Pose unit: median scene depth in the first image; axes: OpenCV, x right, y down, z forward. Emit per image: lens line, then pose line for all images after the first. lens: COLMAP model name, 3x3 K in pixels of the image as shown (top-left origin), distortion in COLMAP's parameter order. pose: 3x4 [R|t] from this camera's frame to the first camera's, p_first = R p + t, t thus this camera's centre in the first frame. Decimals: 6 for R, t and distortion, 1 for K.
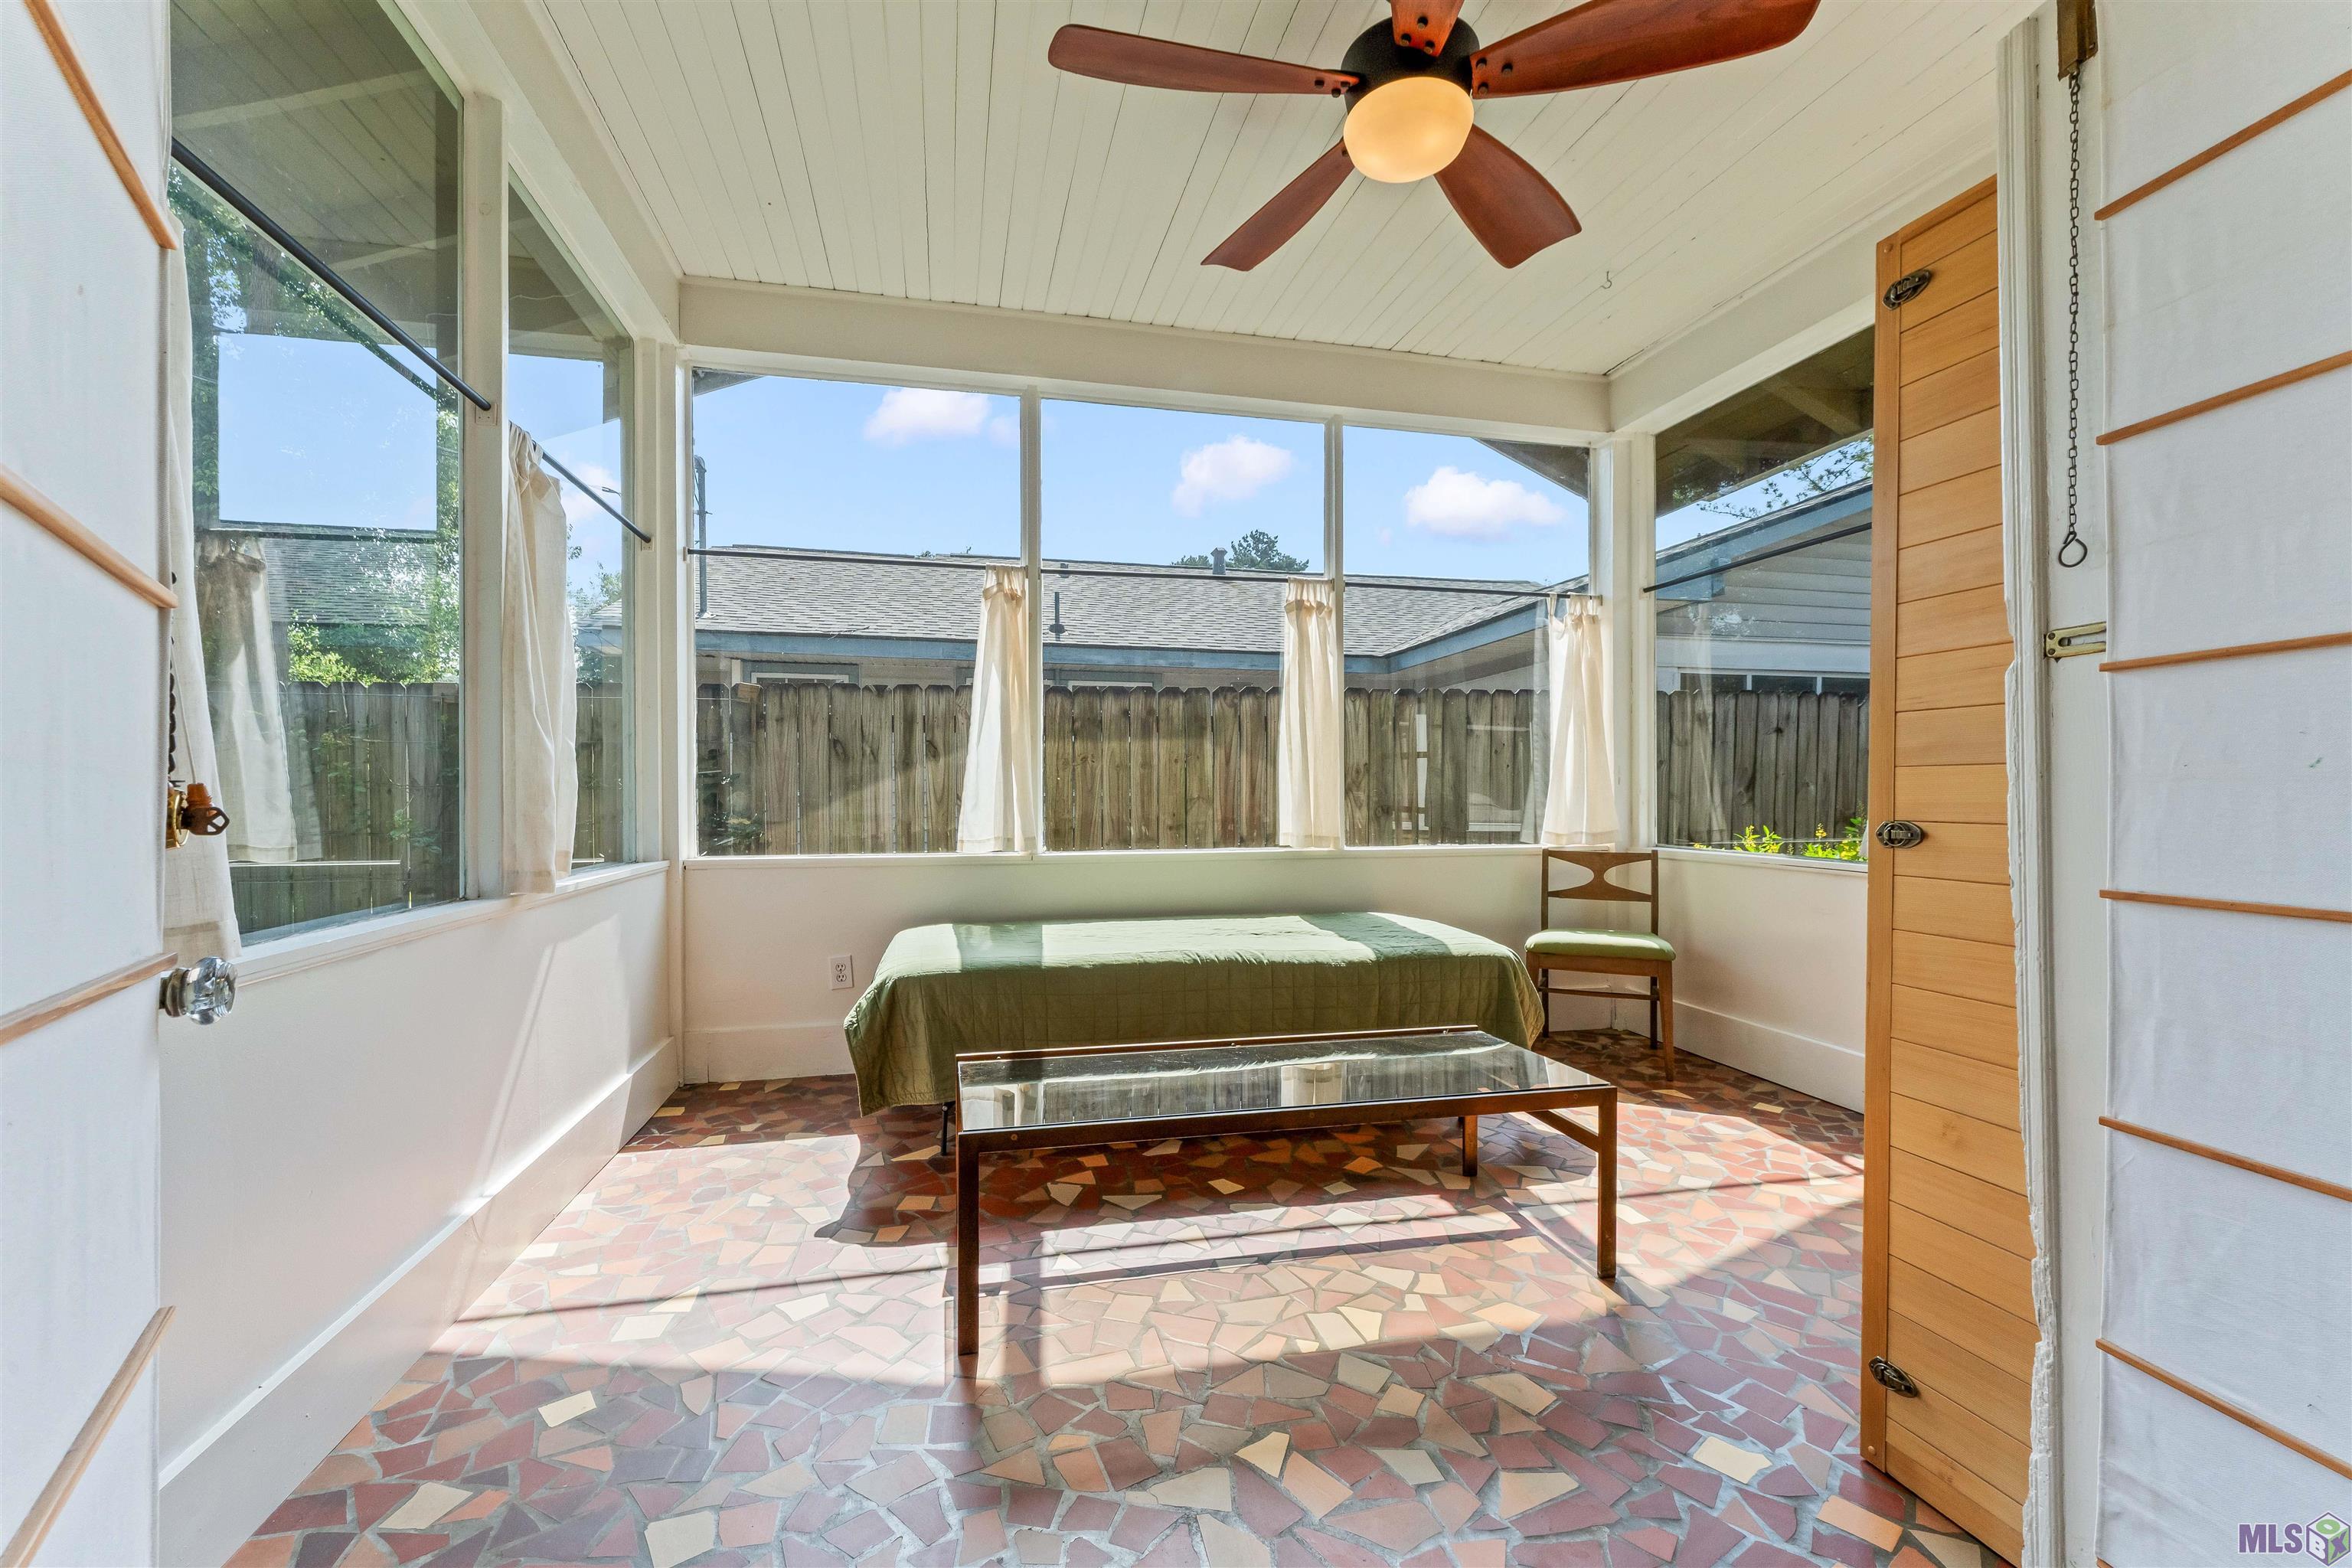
lens RADIAL K [[941.9, 0, 1176.0], [0, 941.9, 784.0], [0, 0, 1]] dist [0.022261, 0.000071]
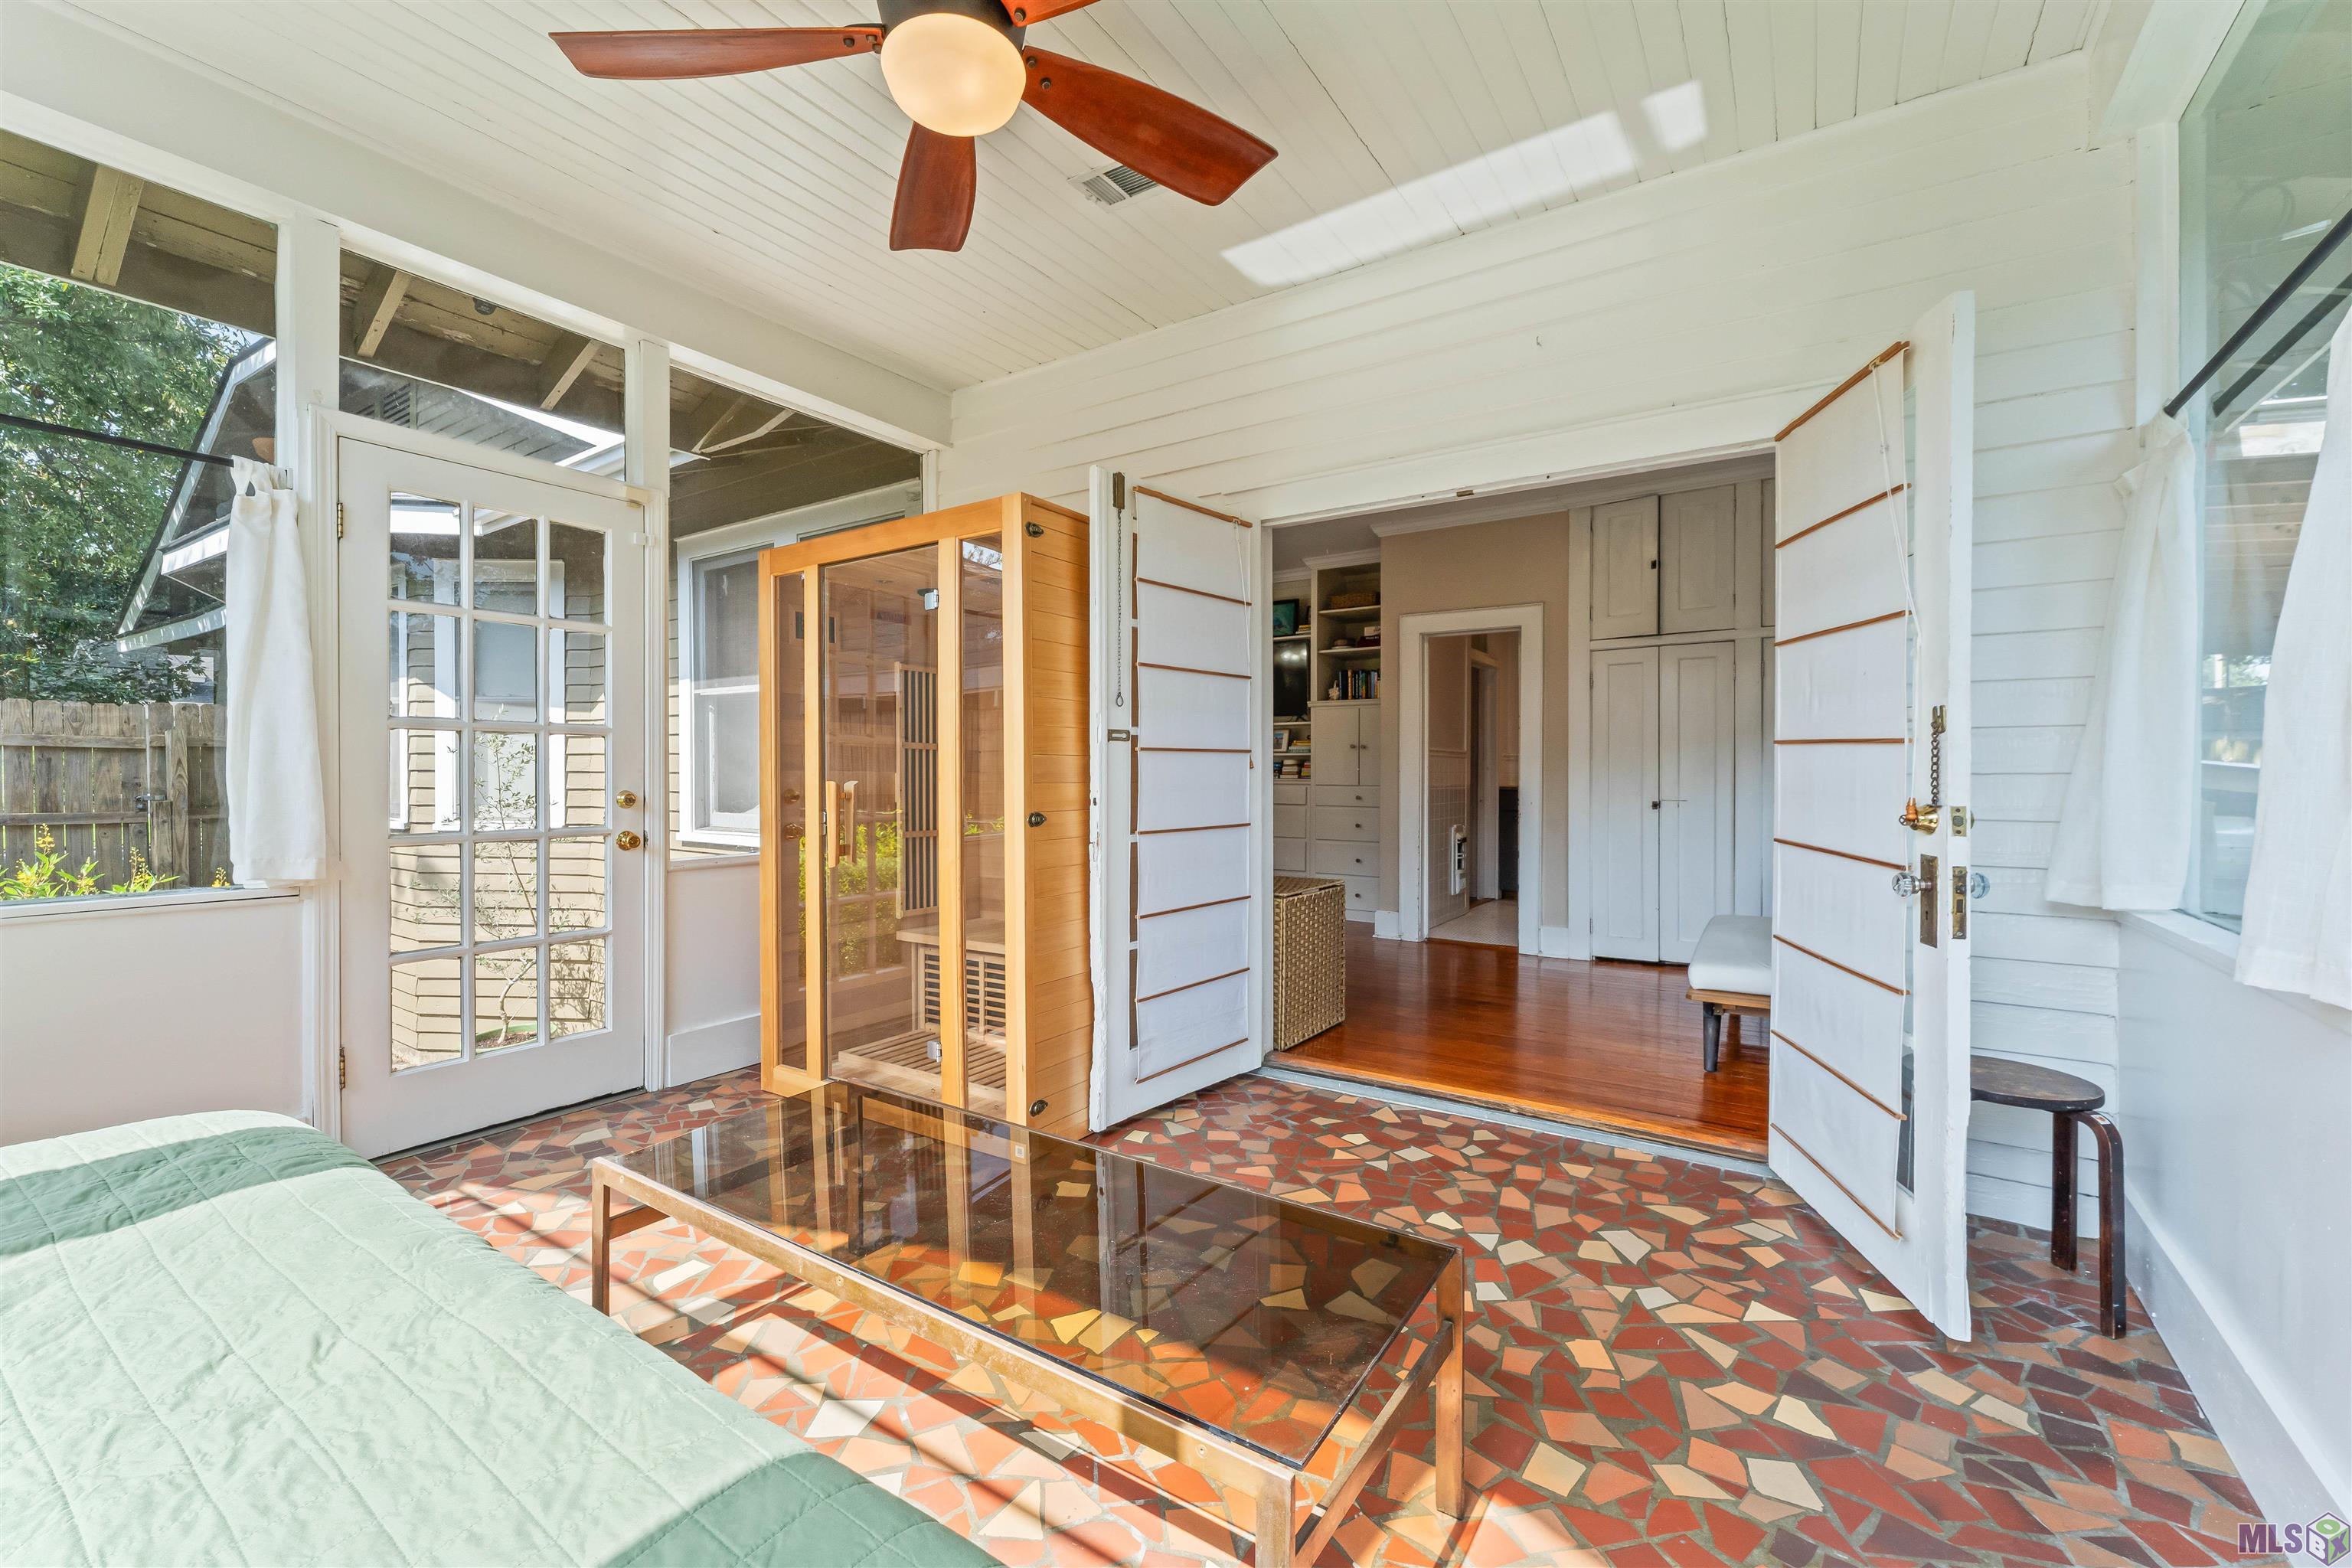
lens RADIAL K [[941.9, 0, 1176.0], [0, 941.9, 784.0], [0, 0, 1]] dist [0.022261, 0.000071]
pose [[-0.687295, -0.005324, 0.726359, -0.313463], [-0.005263, 0.999983, 0.002350, 0.001449], [-0.726360, -0.002207, -0.687311, 0.856581]]
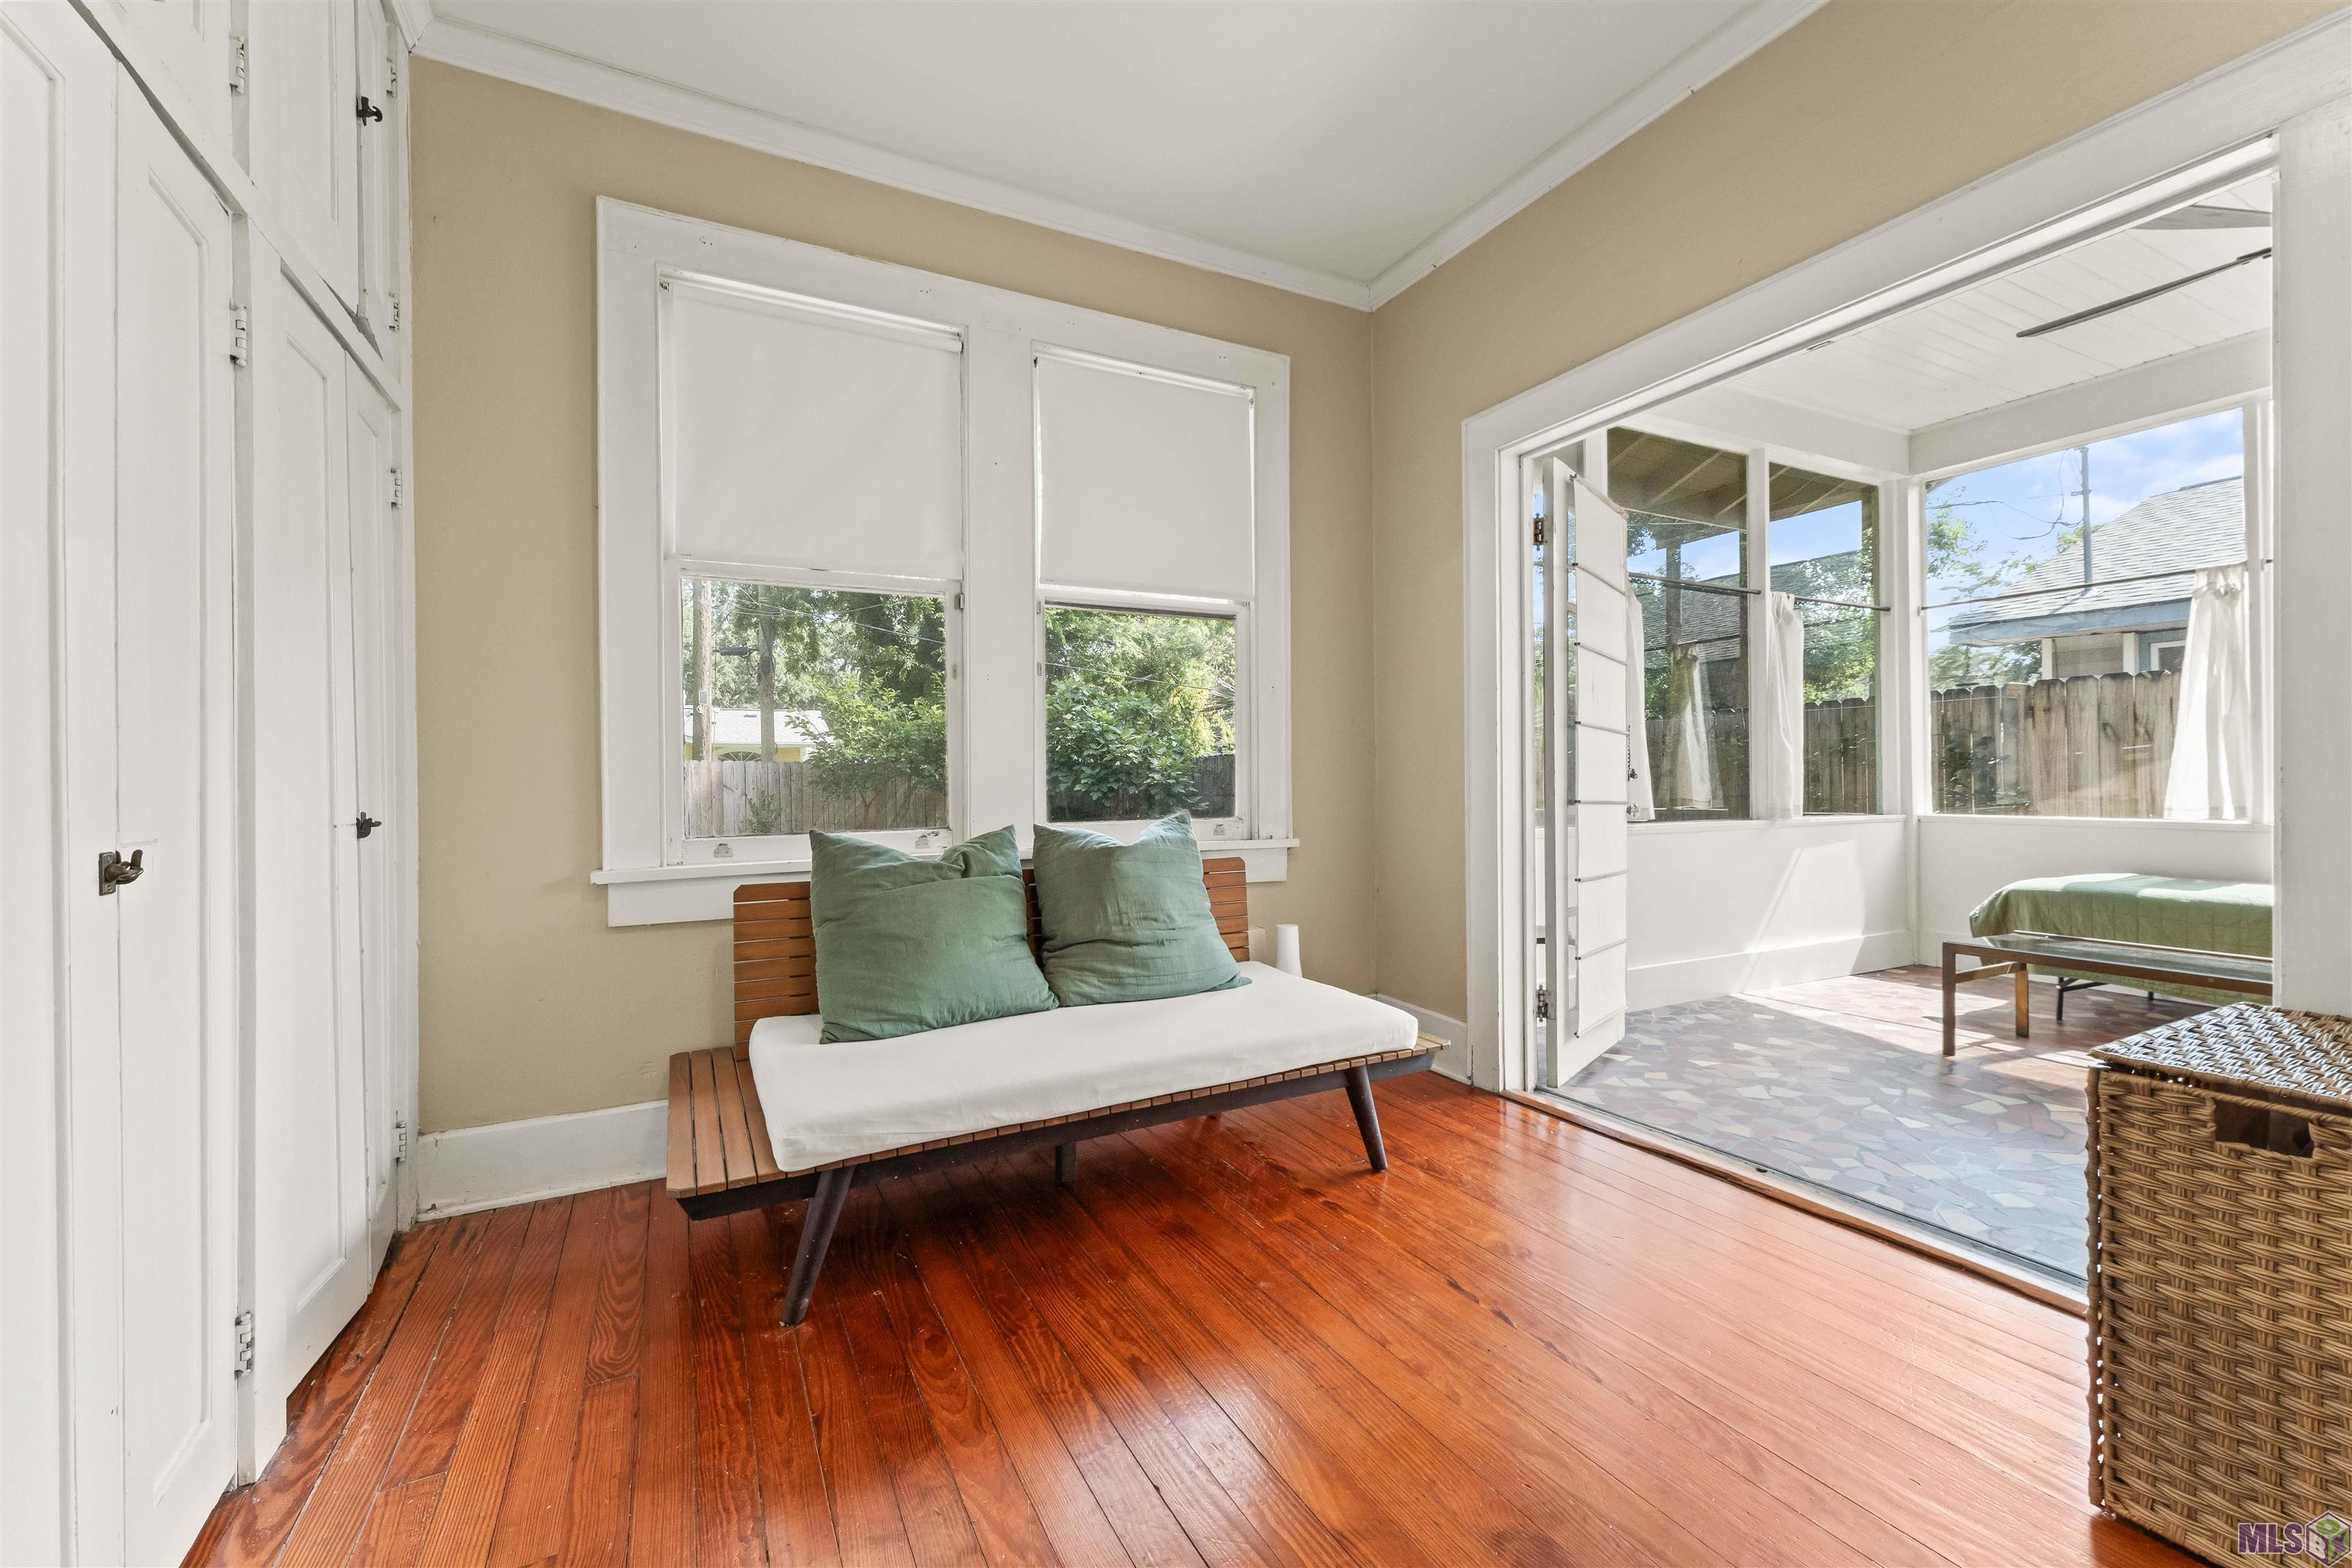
lens RADIAL K [[941.9, 0, 1176.0], [0, 941.9, 784.0], [0, 0, 1]] dist [0.022261, 0.000071]
pose [[0.257653, 0.002303, -0.966235, 0.658623], [0.016105, 0.999848, 0.006677, 0.001556], [0.966103, -0.017282, 0.257576, -0.540868]]
